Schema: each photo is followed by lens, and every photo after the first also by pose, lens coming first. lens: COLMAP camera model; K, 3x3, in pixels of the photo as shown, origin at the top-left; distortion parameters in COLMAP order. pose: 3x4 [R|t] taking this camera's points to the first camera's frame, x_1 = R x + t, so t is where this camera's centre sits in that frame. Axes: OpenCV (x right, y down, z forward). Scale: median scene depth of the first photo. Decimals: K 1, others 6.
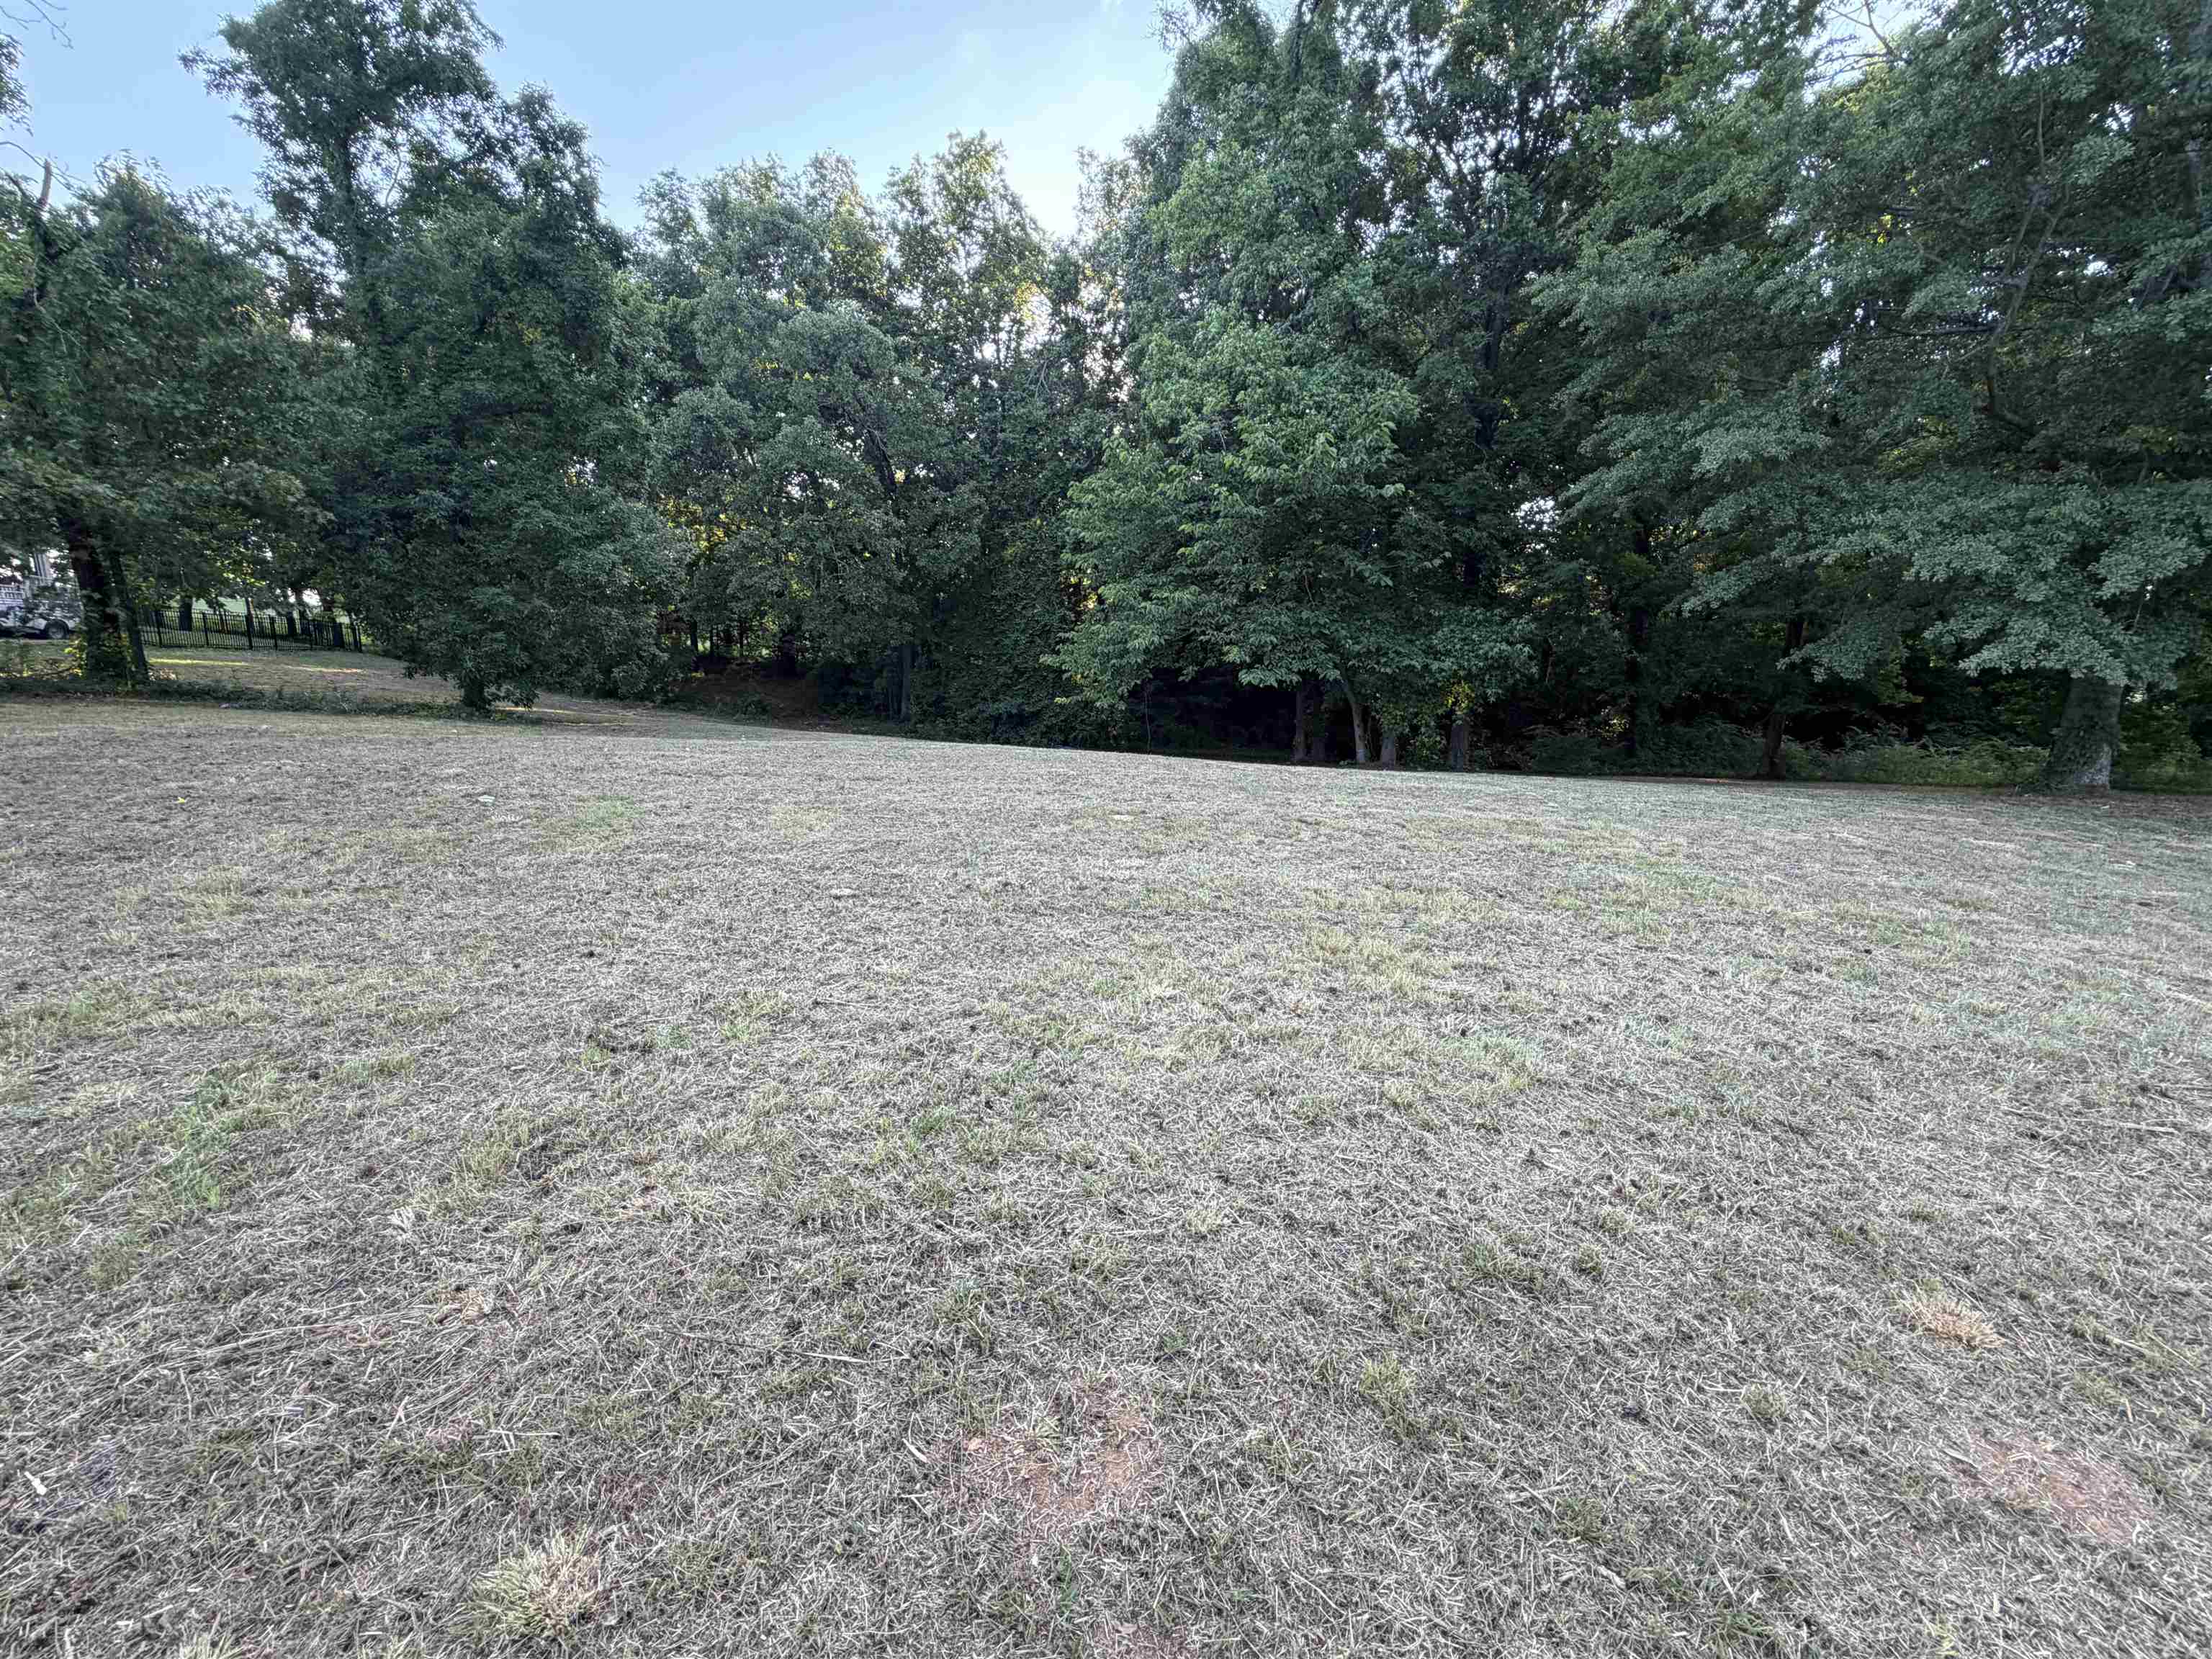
lens RADIAL K [[881.5, 0, 1098.5], [0, 881.5, 827.0], [0, 0, 1]] dist [0.002041, -0.000161]
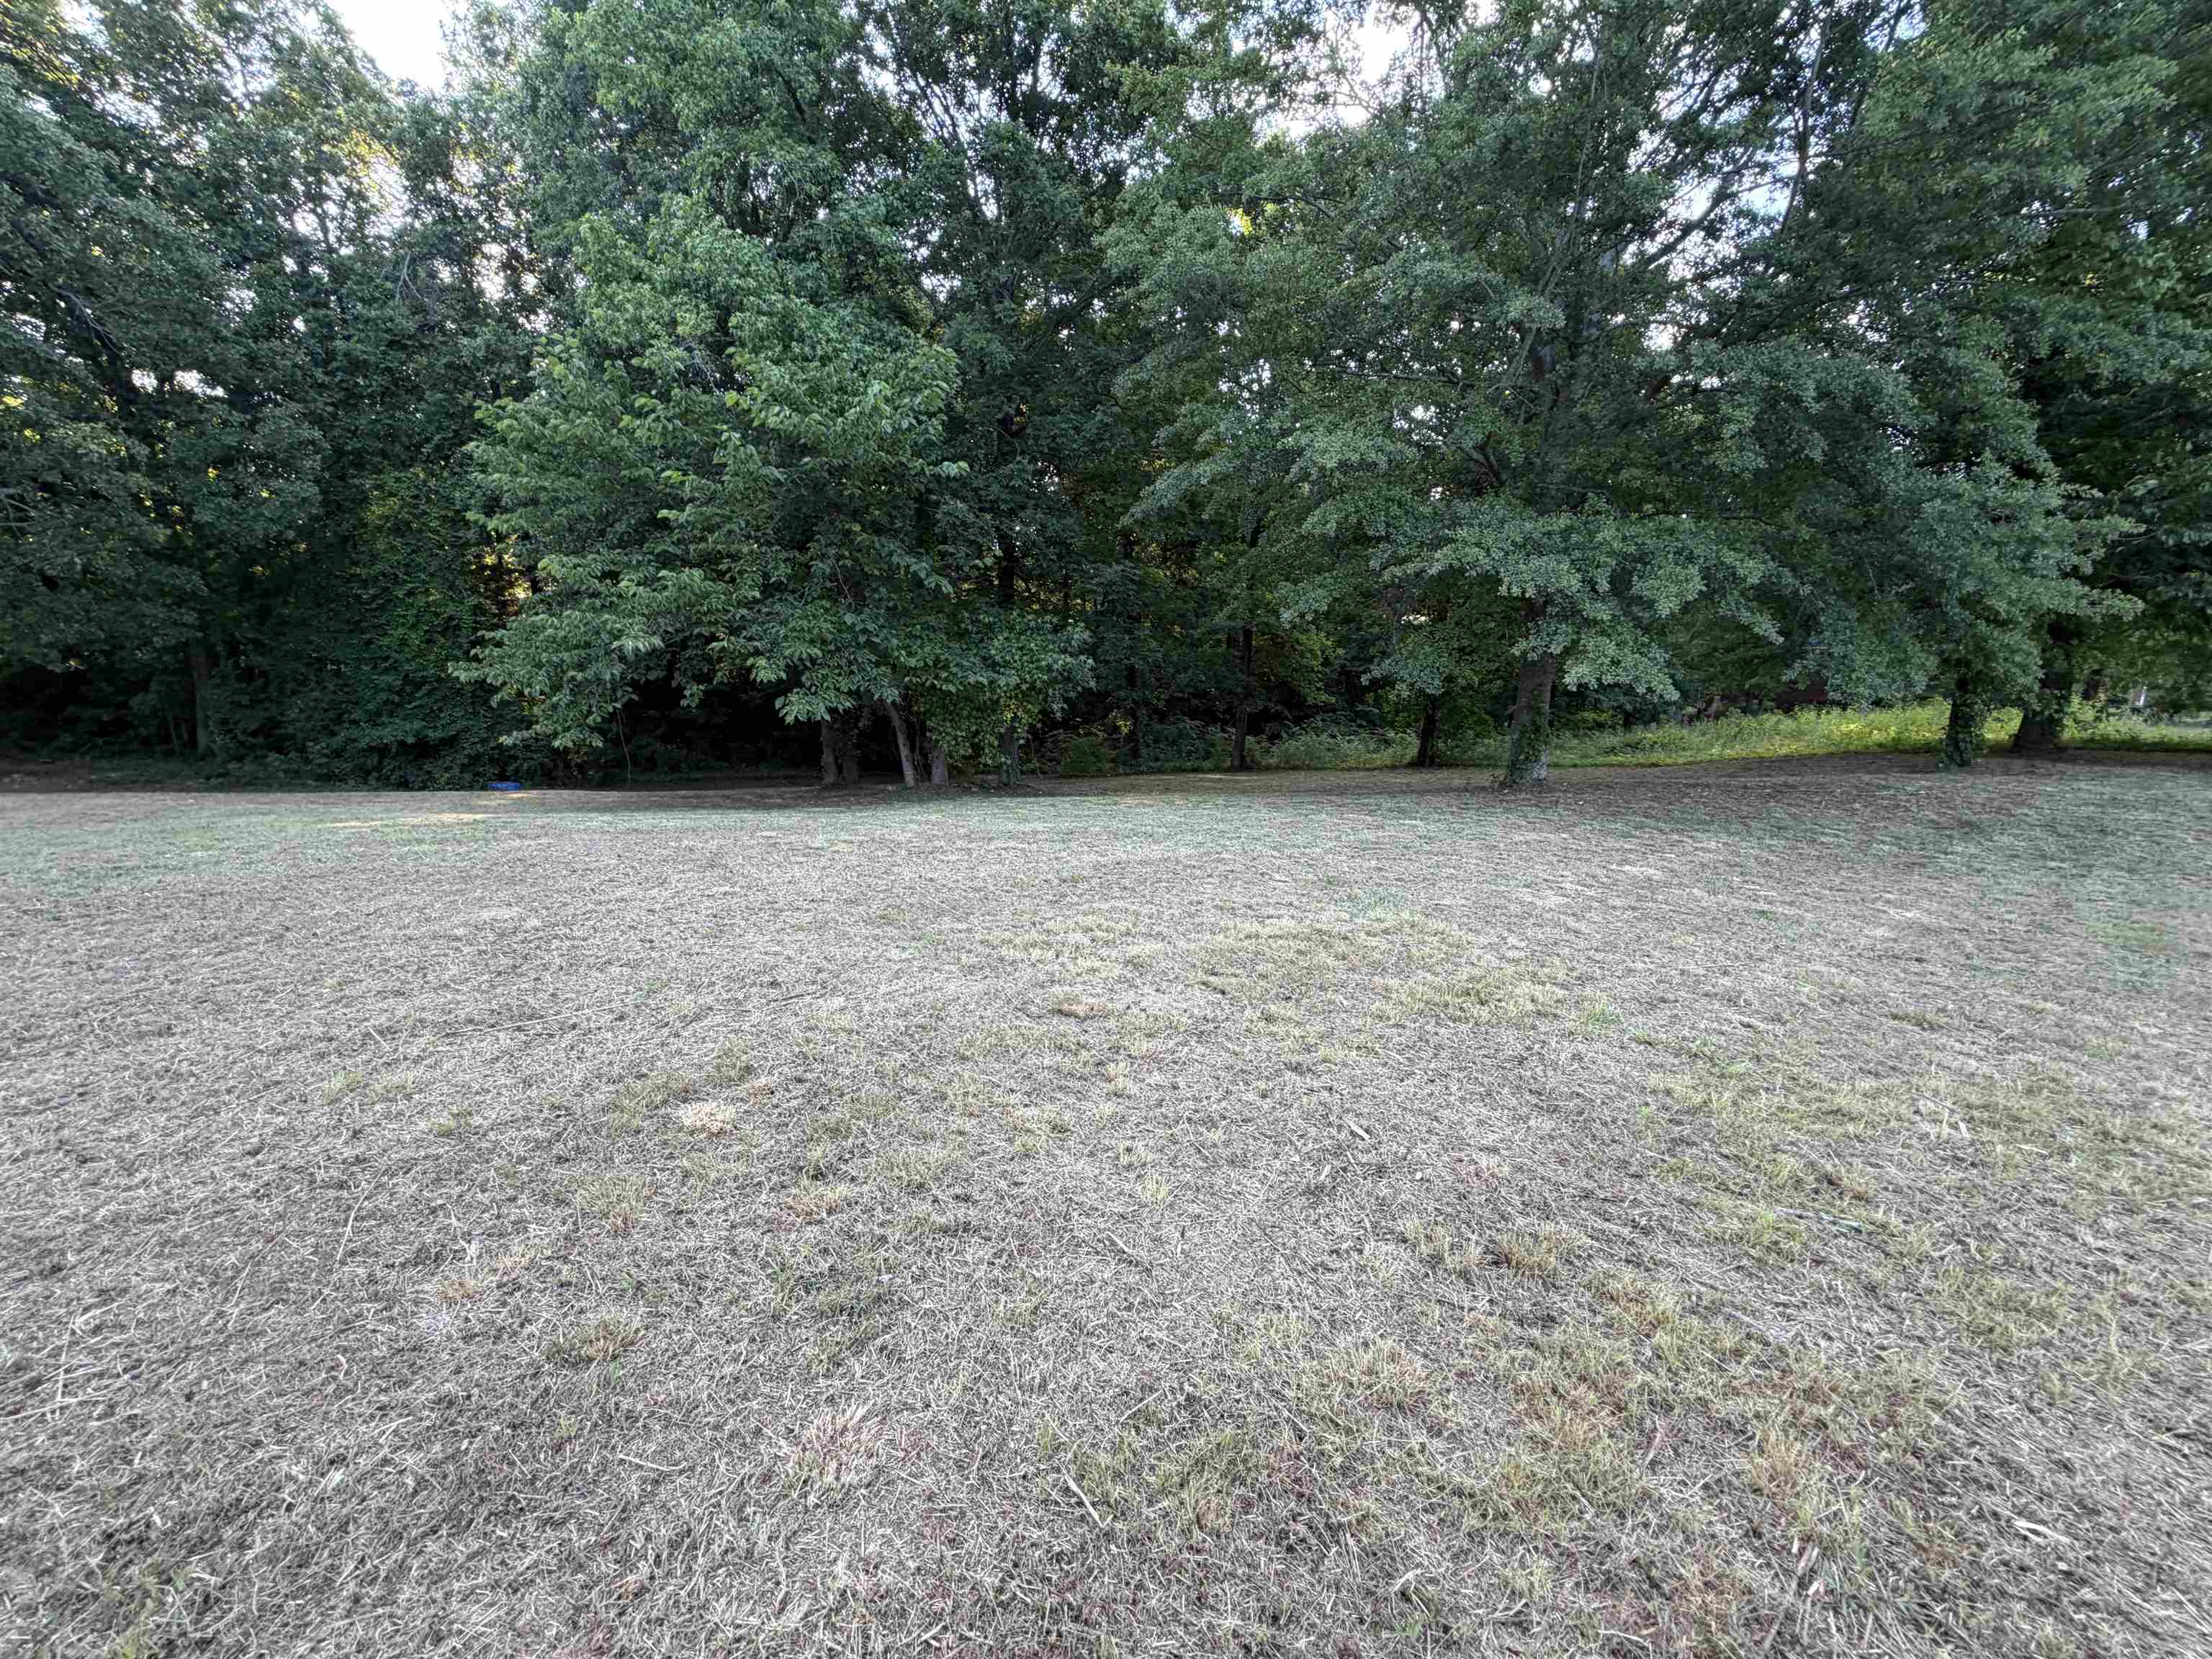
lens RADIAL K [[881.5, 0, 1098.5], [0, 881.5, 827.0], [0, 0, 1]] dist [0.002041, -0.000161]
pose [[0.848779, -0.096486, 0.519871, -0.002109], [0.096134, 0.994983, 0.027708, -0.027556], [-0.519936, 0.026459, 0.853796, 0.108571]]
